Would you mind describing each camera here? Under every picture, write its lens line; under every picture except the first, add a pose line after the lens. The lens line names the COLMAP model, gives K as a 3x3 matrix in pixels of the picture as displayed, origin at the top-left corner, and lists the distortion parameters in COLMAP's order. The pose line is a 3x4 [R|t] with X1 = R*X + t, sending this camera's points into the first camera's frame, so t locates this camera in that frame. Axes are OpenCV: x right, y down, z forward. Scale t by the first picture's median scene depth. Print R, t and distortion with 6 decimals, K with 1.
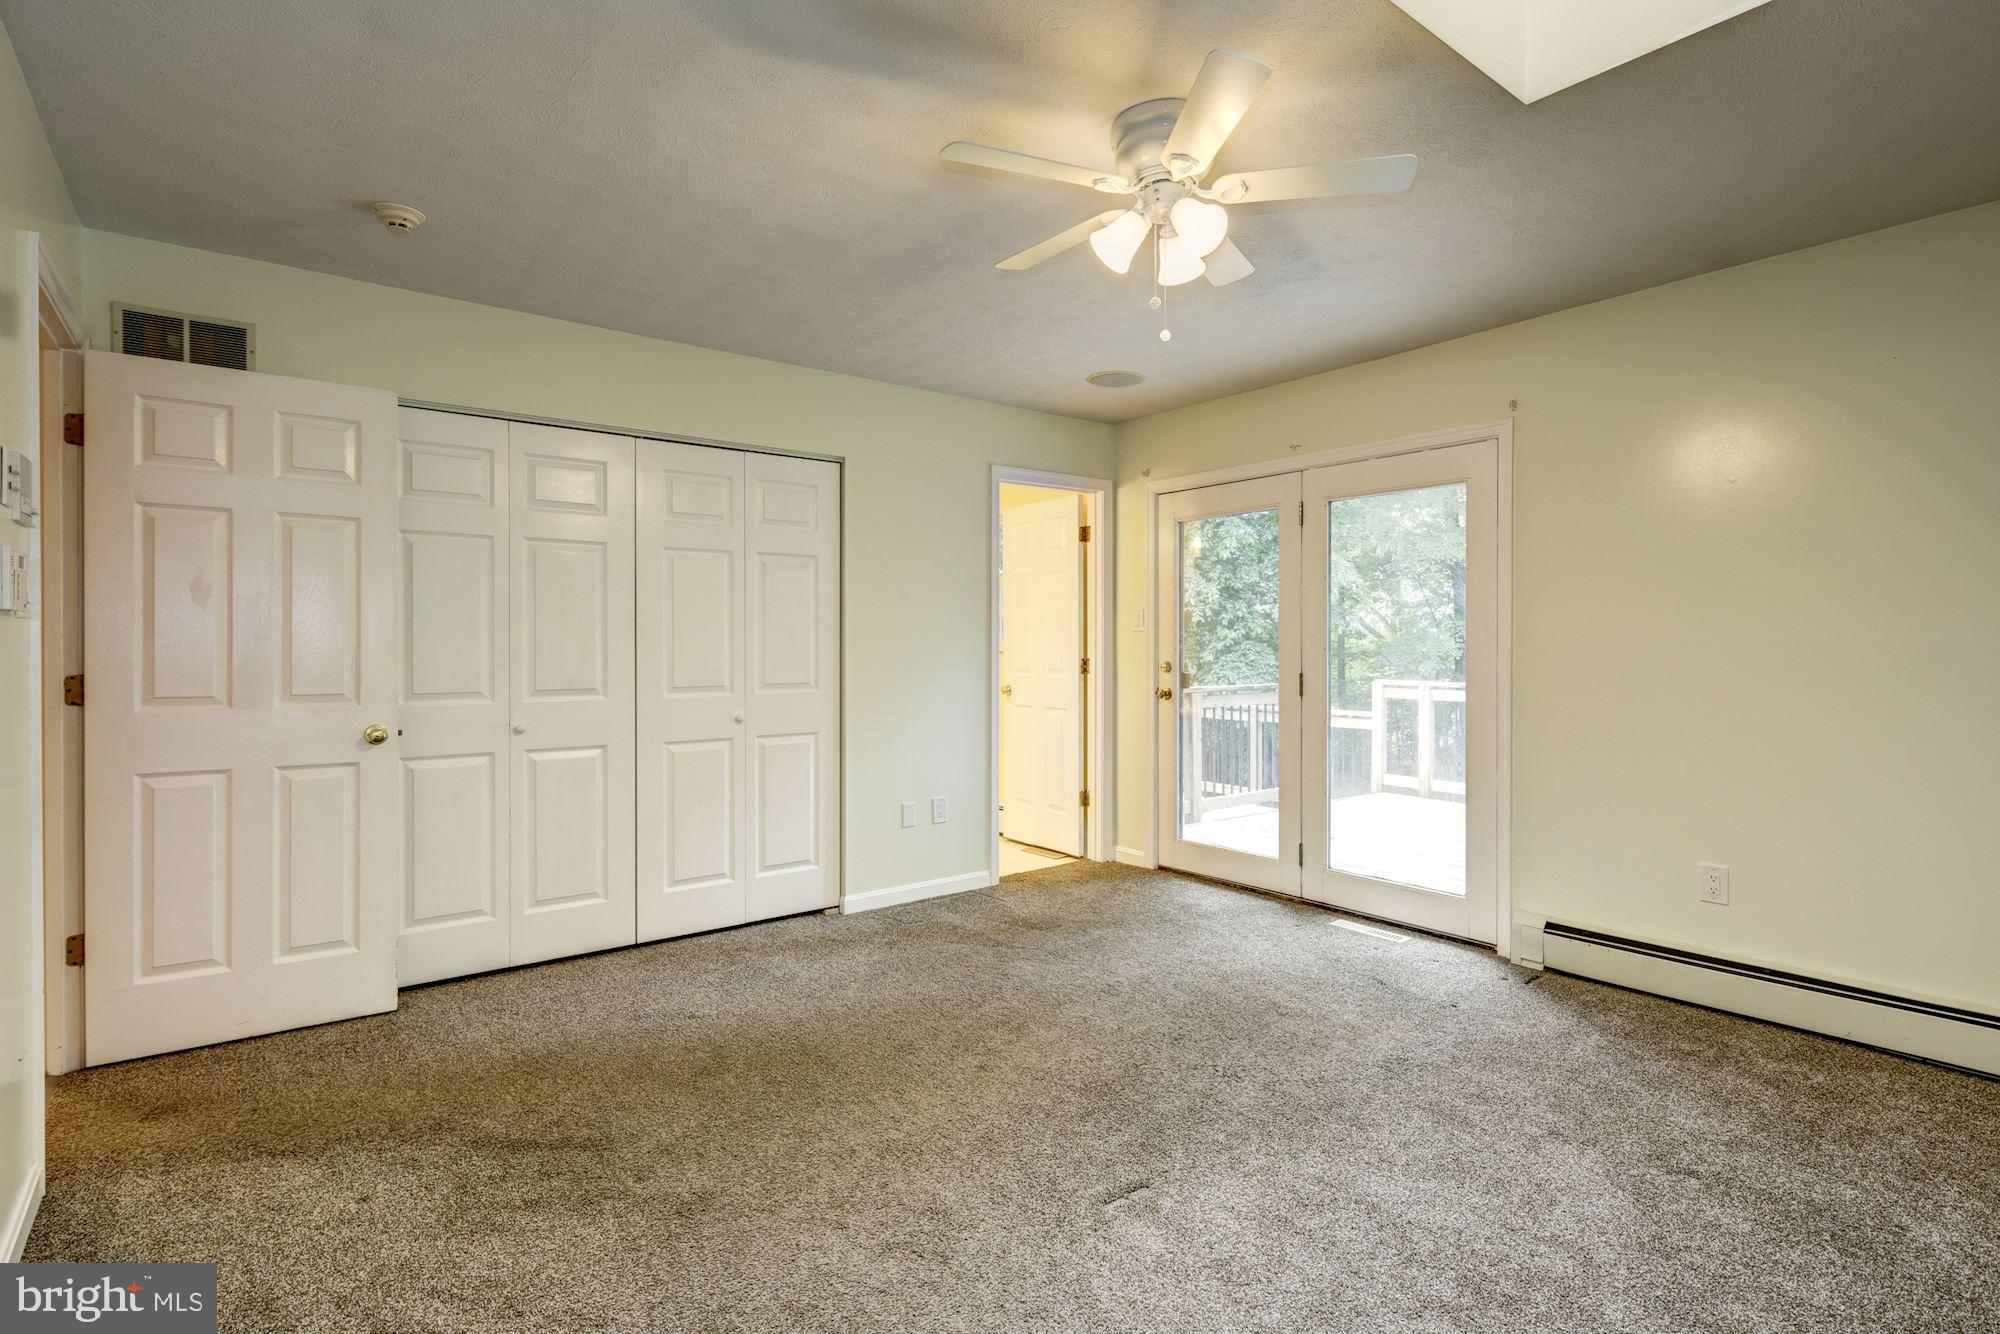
lens RADIAL K [[968.7, 0, 996.9], [0, 968.7, 663.4], [0, 0, 1]] dist [0.001720, -0.000018]
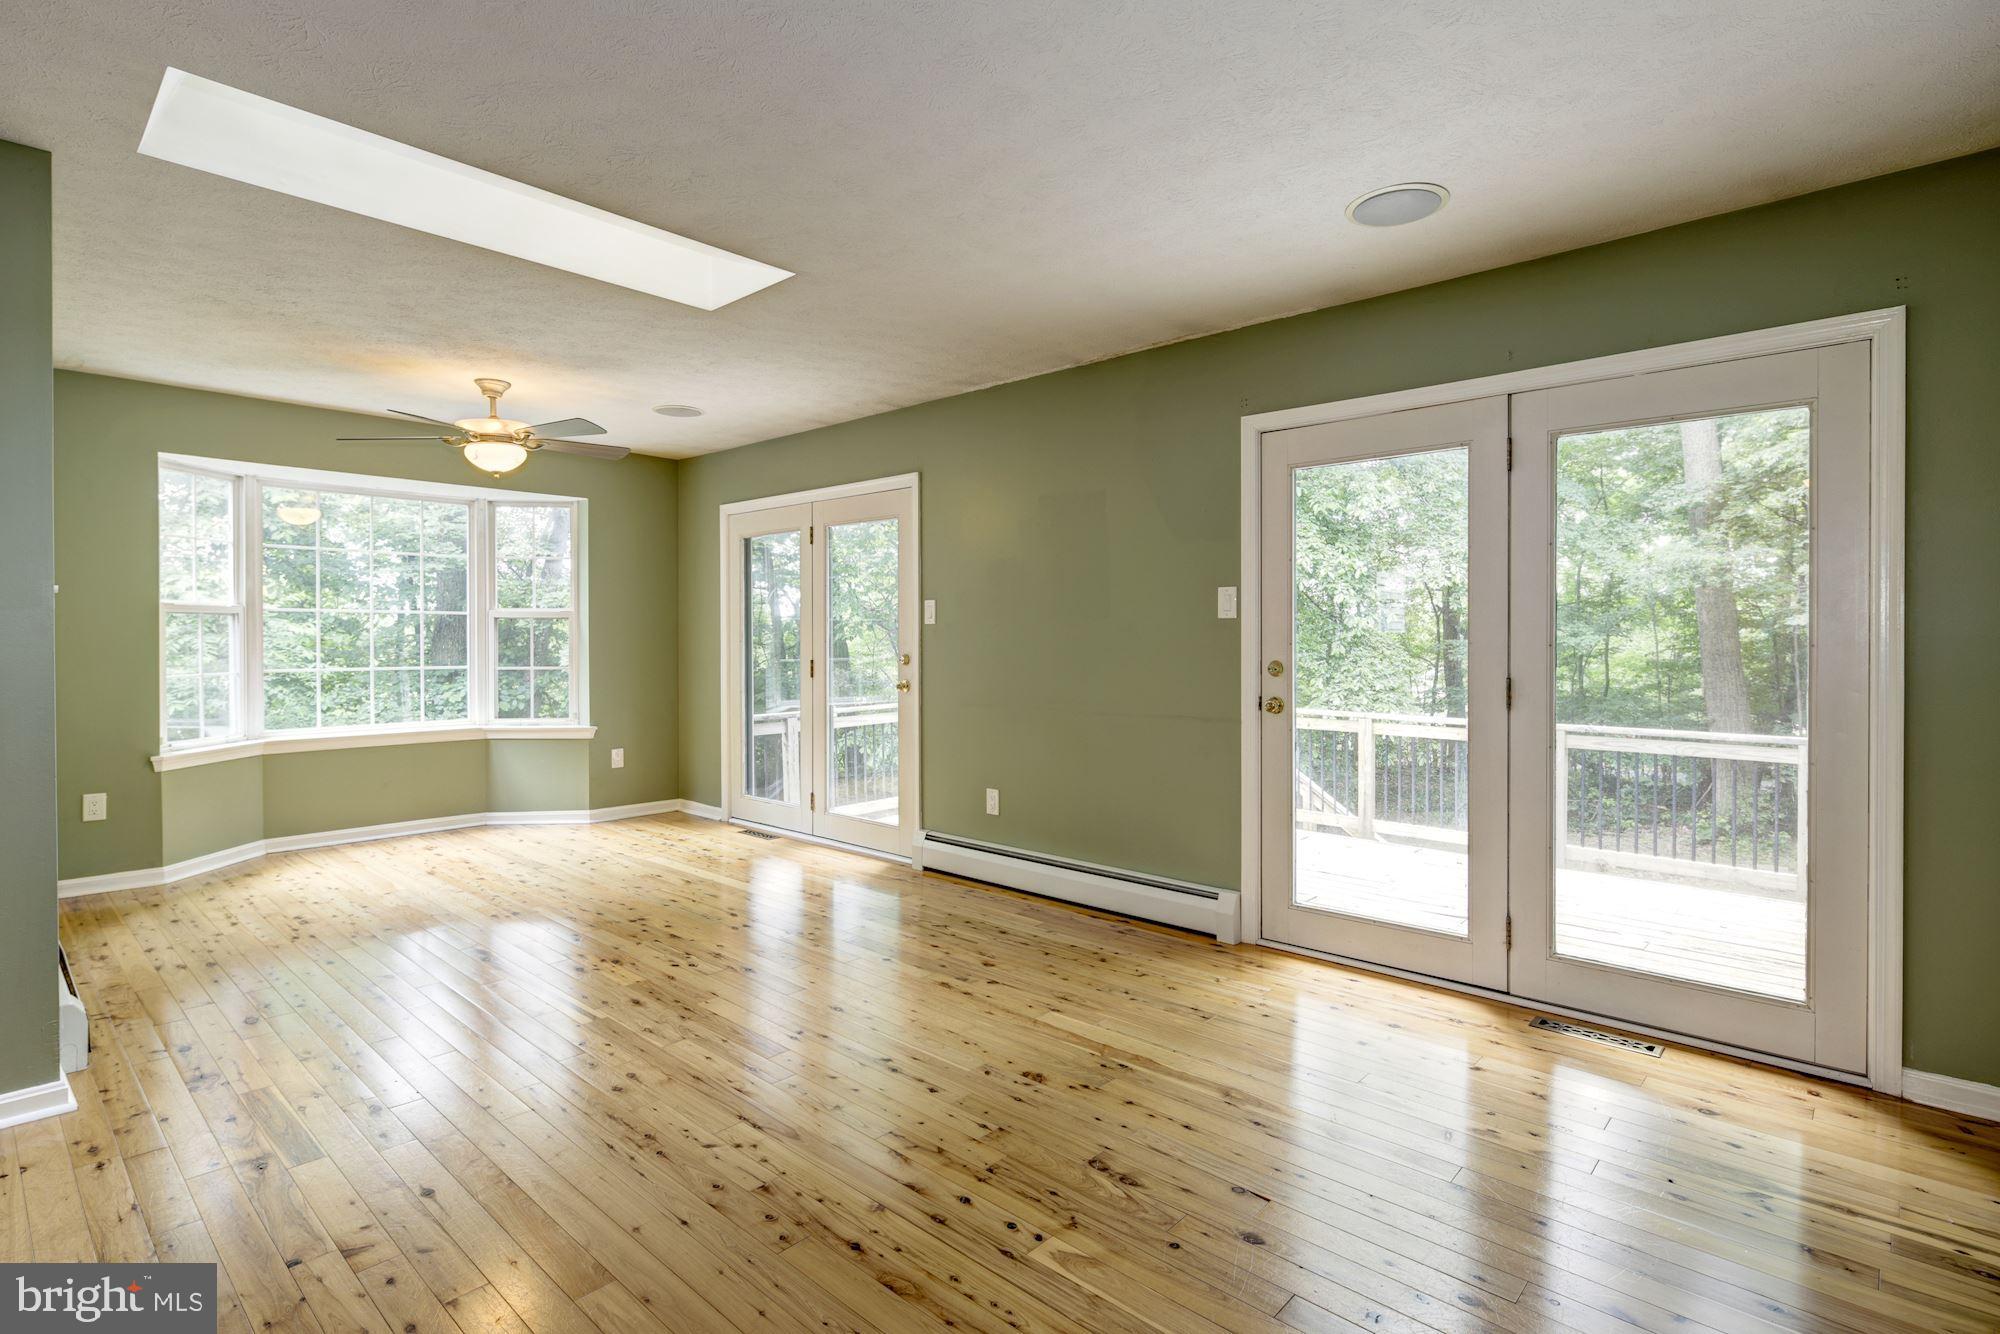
lens RADIAL K [[975.5, 0, 985.7], [0, 975.5, 645.0], [0, 0, 1]] dist [-0.002368, -0.000884]
pose [[0.987897, 0.001365, 0.155108, -0.193438], [0.000778, 0.999905, -0.013755, -0.004761], [-0.155112, 0.013709, 0.987802, 0.383107]]
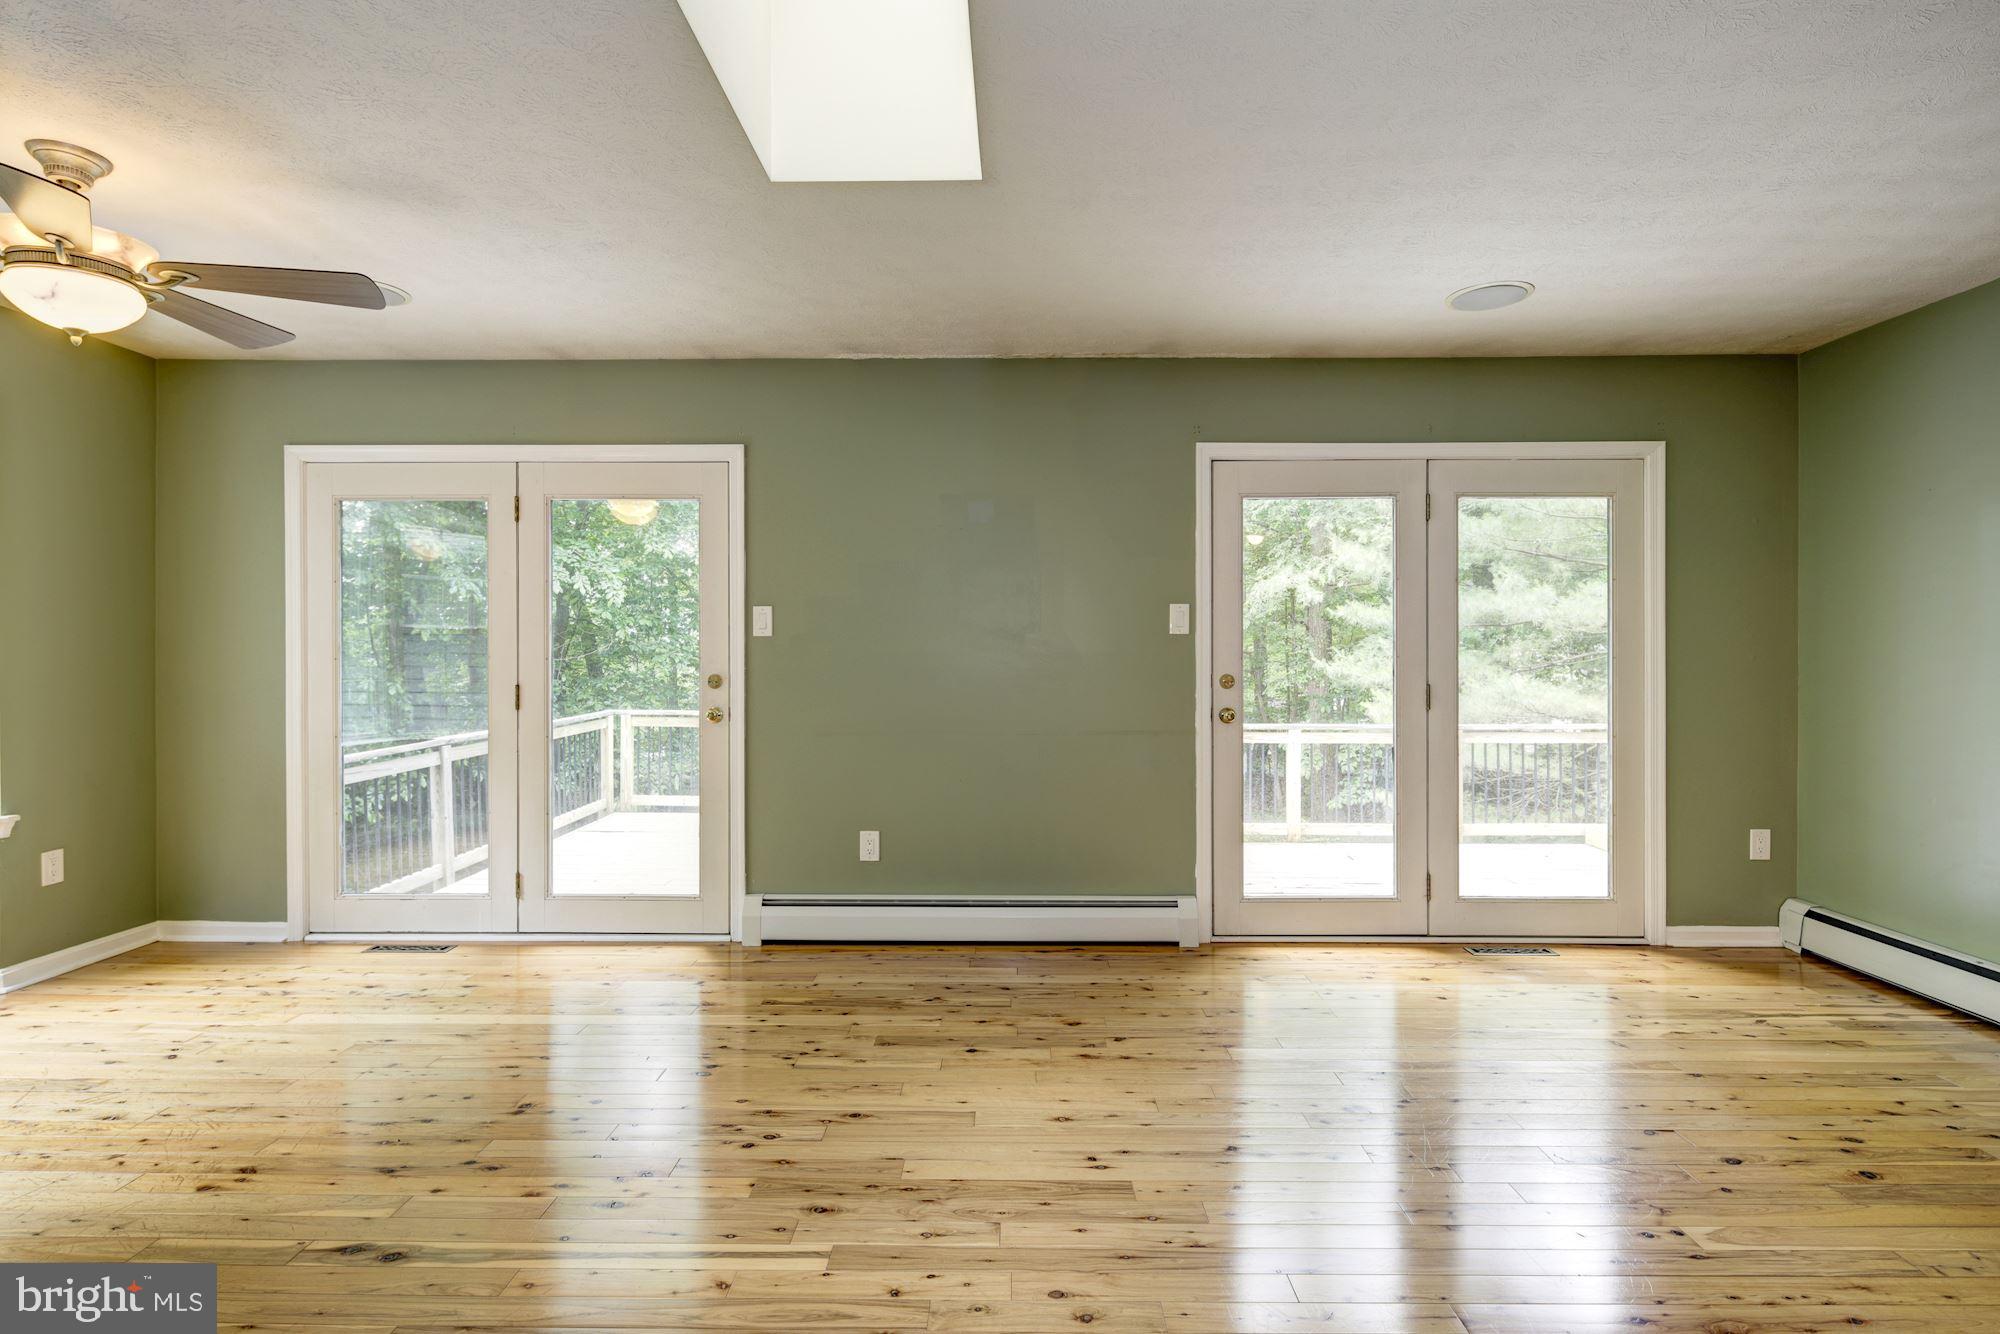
lens RADIAL K [[979.4, 0, 994.2], [0, 979.4, 651.2], [0, 0, 1]] dist [-0.000282, -0.000692]
pose [[0.627452, 0.002196, 0.778652, -0.700364], [0.015912, 0.999751, -0.015642, -0.013726], [-0.778493, 0.022204, 0.627261, 0.808511]]
